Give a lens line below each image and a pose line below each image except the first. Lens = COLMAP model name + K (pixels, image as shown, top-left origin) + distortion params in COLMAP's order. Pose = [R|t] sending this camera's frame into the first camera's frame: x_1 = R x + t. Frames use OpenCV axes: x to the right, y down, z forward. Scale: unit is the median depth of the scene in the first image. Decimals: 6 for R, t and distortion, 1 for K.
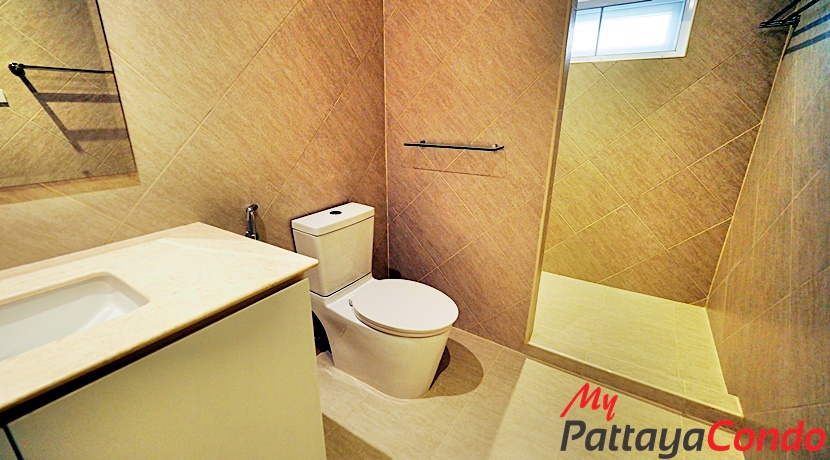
lens RADIAL K [[348.6, 0, 409.1], [0, 348.6, 228.6], [0, 0, 1]] dist [-0.002005, -0.000547]
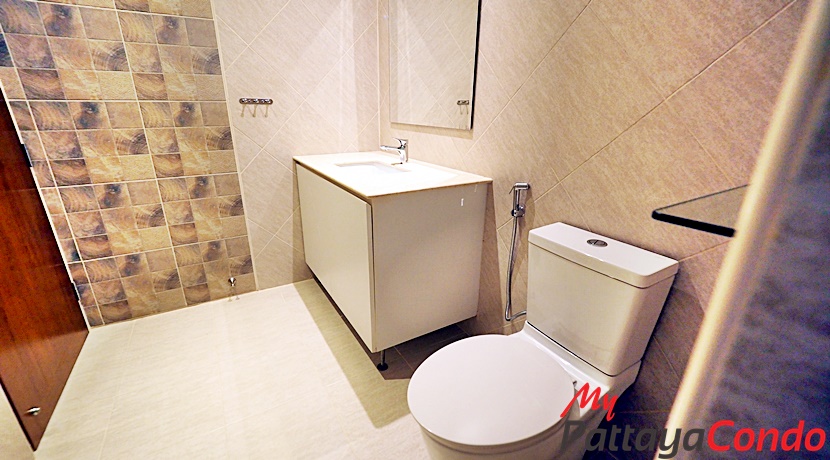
lens RADIAL K [[348.6, 0, 408.4], [0, 348.6, 230.2], [0, 0, 1]] dist [-0.002005, -0.000547]
pose [[-0.426494, 0.304403, -0.851729, 0.581812], [-0.298704, 0.841433, 0.450296, -0.302222], [0.853744, 0.446463, -0.267939, 1.034405]]
